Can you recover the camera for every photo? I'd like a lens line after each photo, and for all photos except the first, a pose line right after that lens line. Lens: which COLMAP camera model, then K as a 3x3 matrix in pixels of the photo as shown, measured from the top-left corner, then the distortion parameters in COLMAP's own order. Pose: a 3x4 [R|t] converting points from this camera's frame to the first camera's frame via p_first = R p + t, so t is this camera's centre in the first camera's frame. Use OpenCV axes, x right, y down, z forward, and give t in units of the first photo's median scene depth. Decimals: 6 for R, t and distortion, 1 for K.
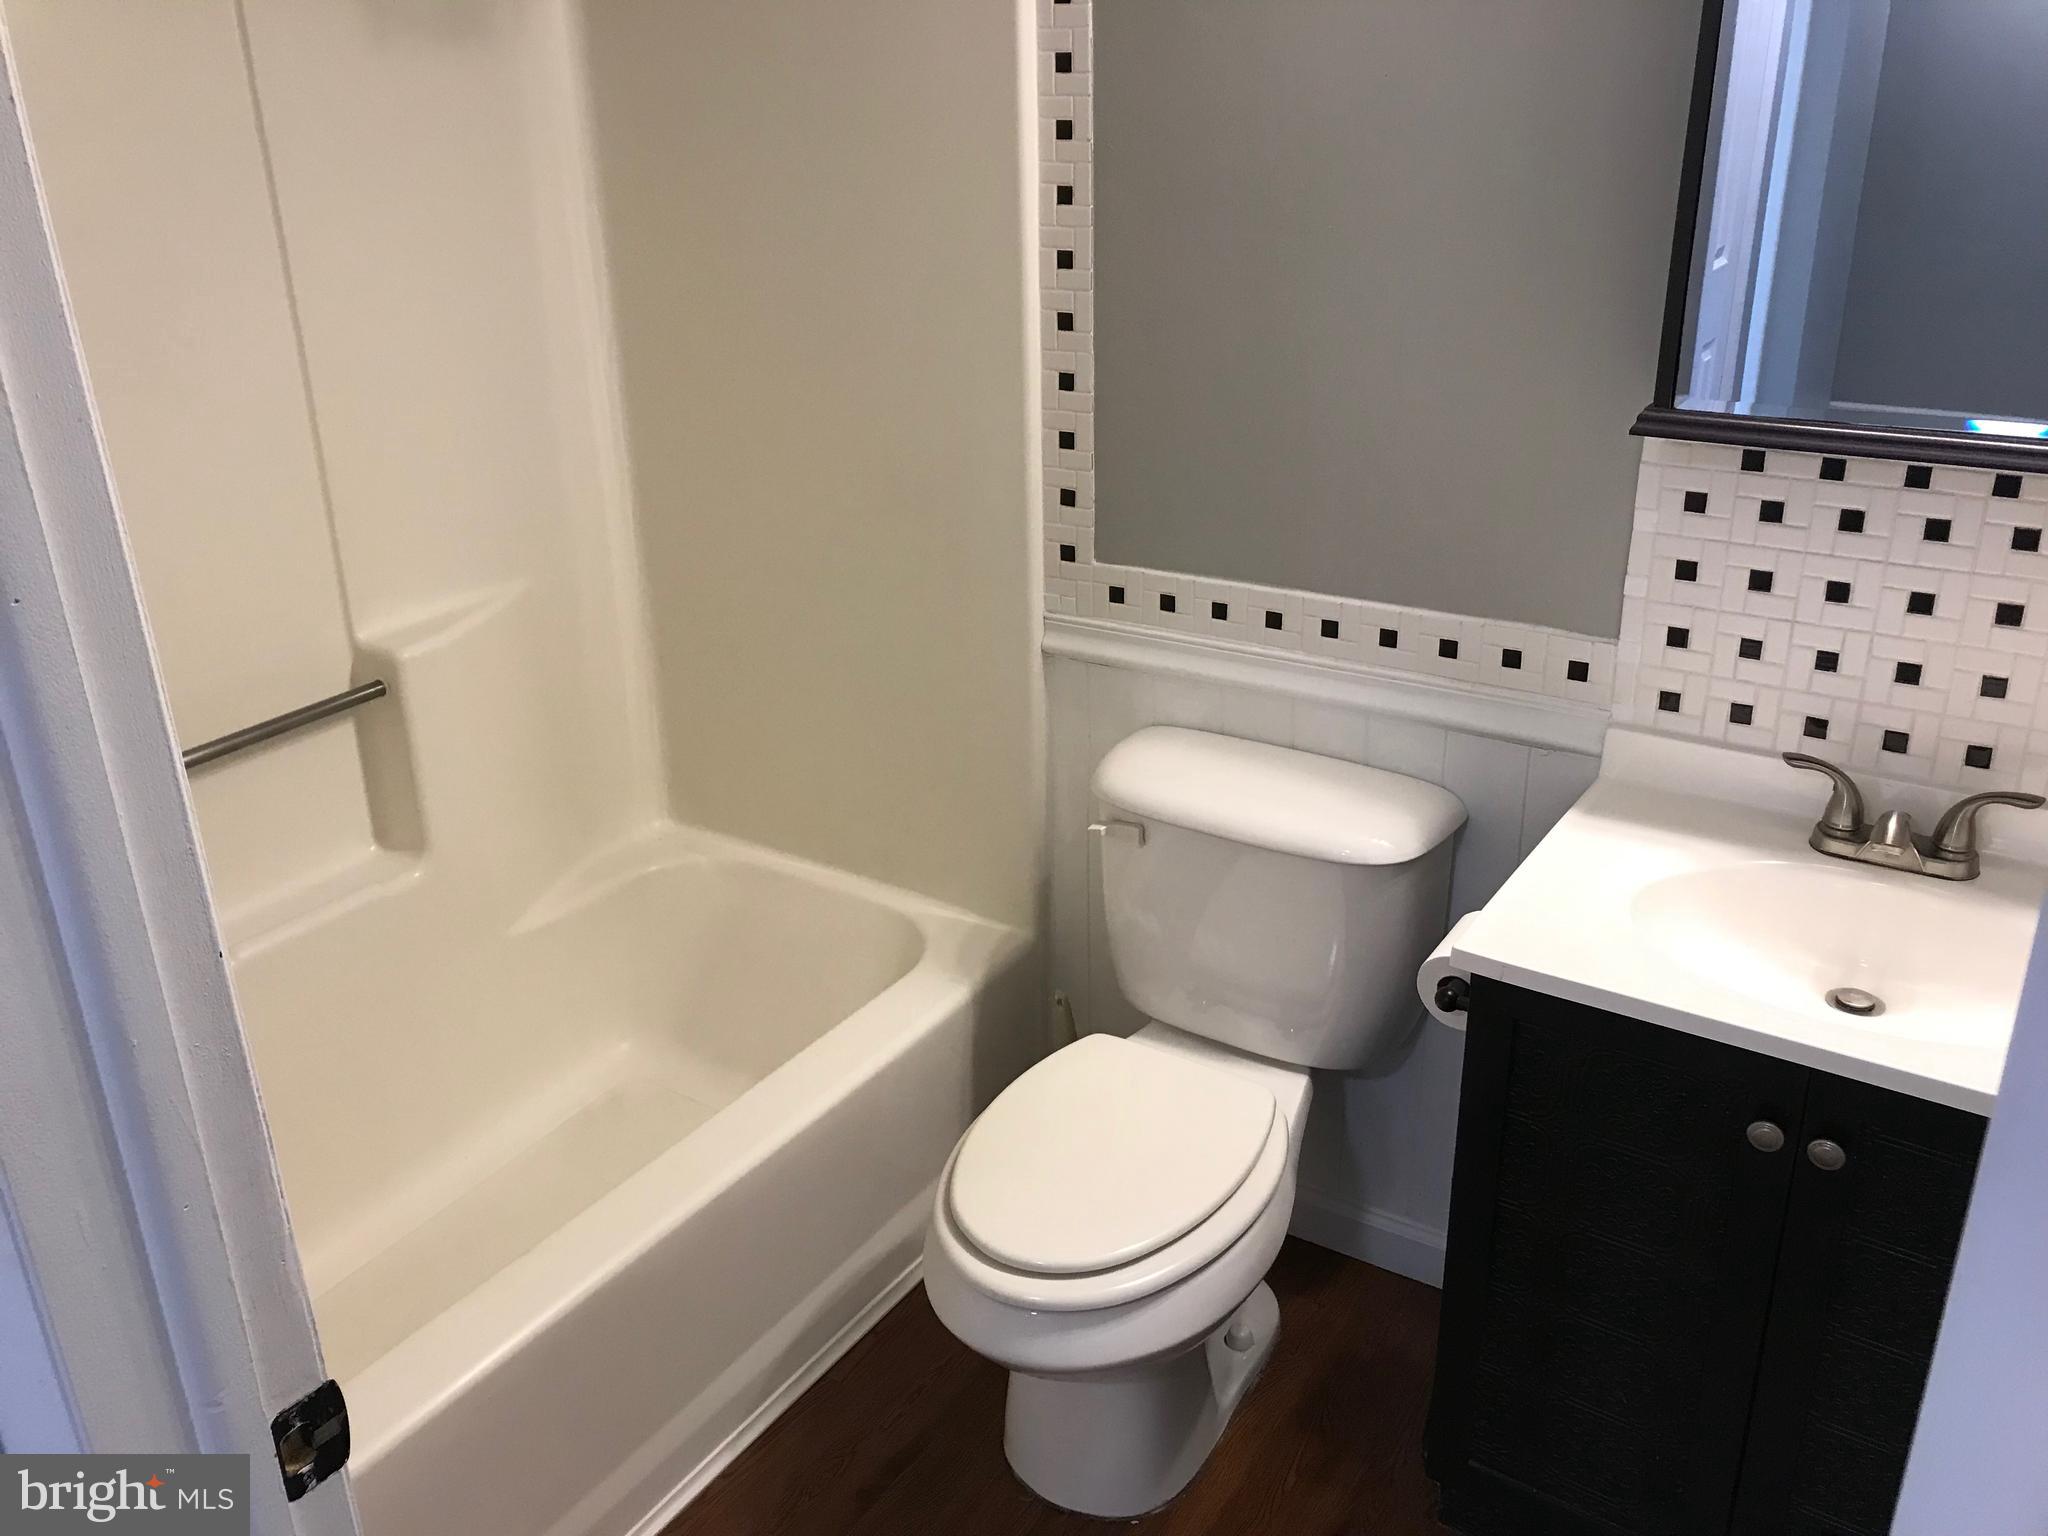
lens RADIAL K [[1701.8, 0, 1026.6], [0, 1701.8, 768.1], [0, 0, 1]] dist [0.064868, -0.000723]
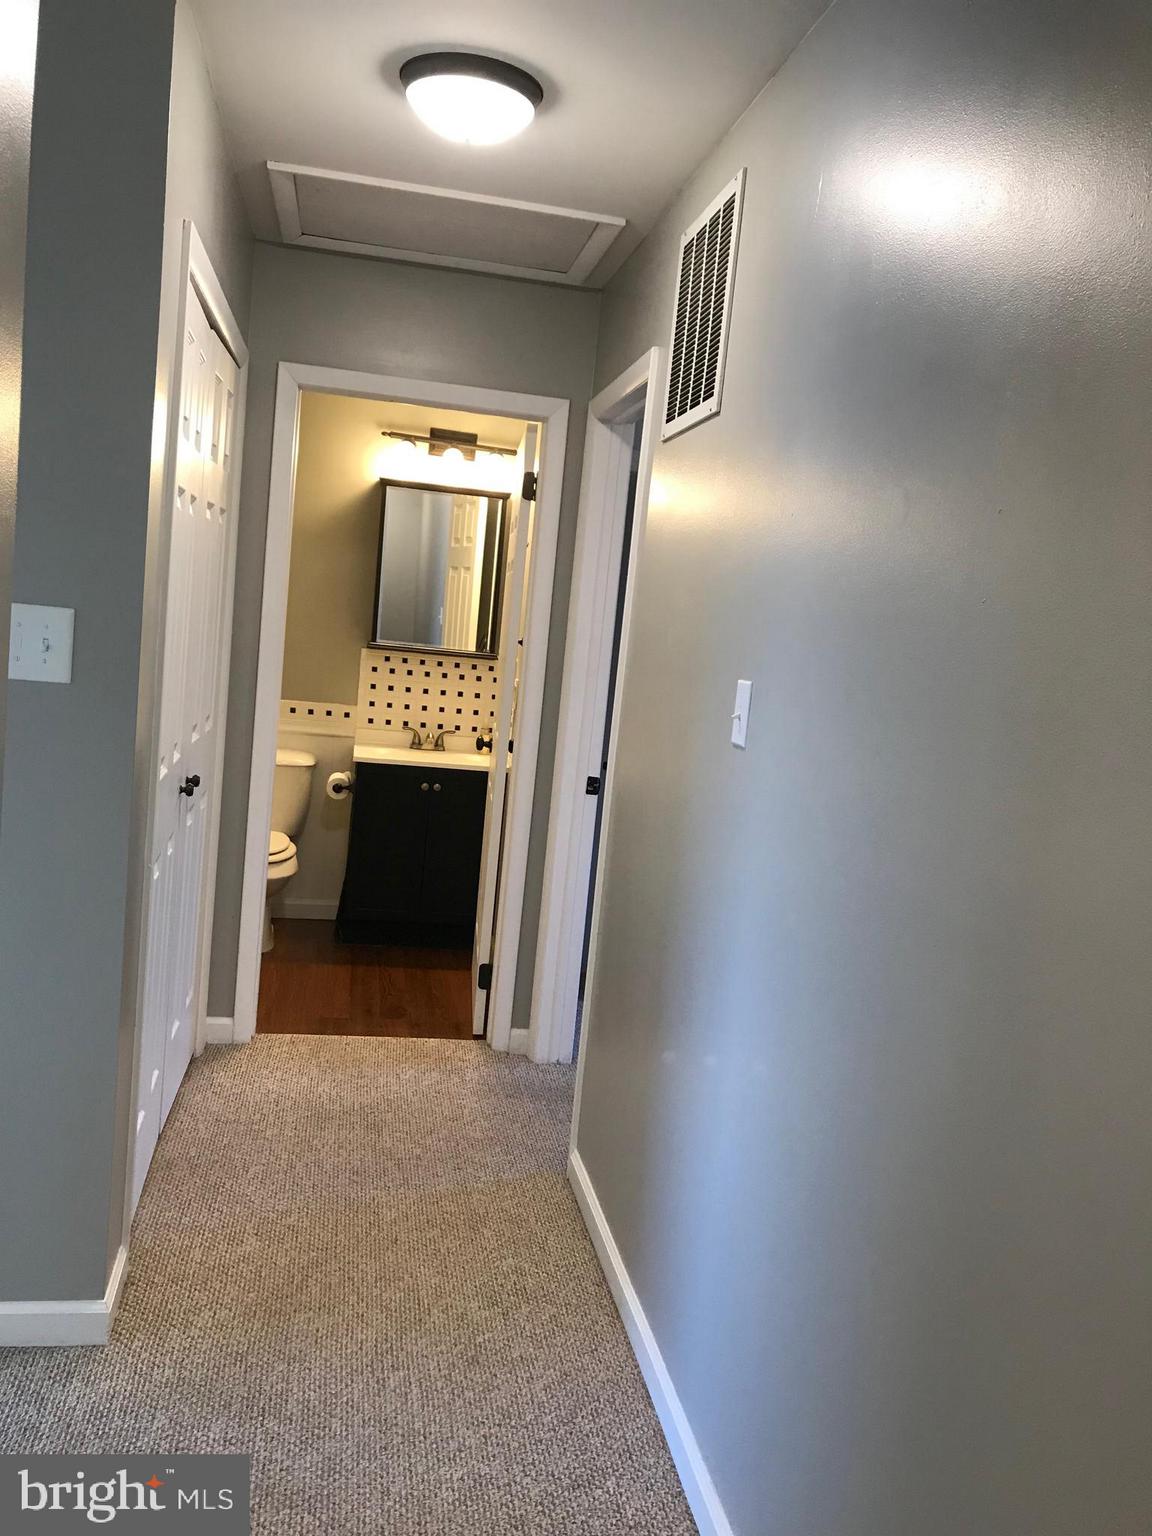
lens RADIAL K [[1276.4, 0, 576.7], [0, 1276.4, 767.2], [0, 0, 1]] dist [0.064868, -0.000723]
pose [[0.726827, 0.012430, 0.686708, -1.345935], [0.156962, 0.970370, -0.183697, 0.705040], [-0.668645, 0.241303, 0.703340, -1.401711]]
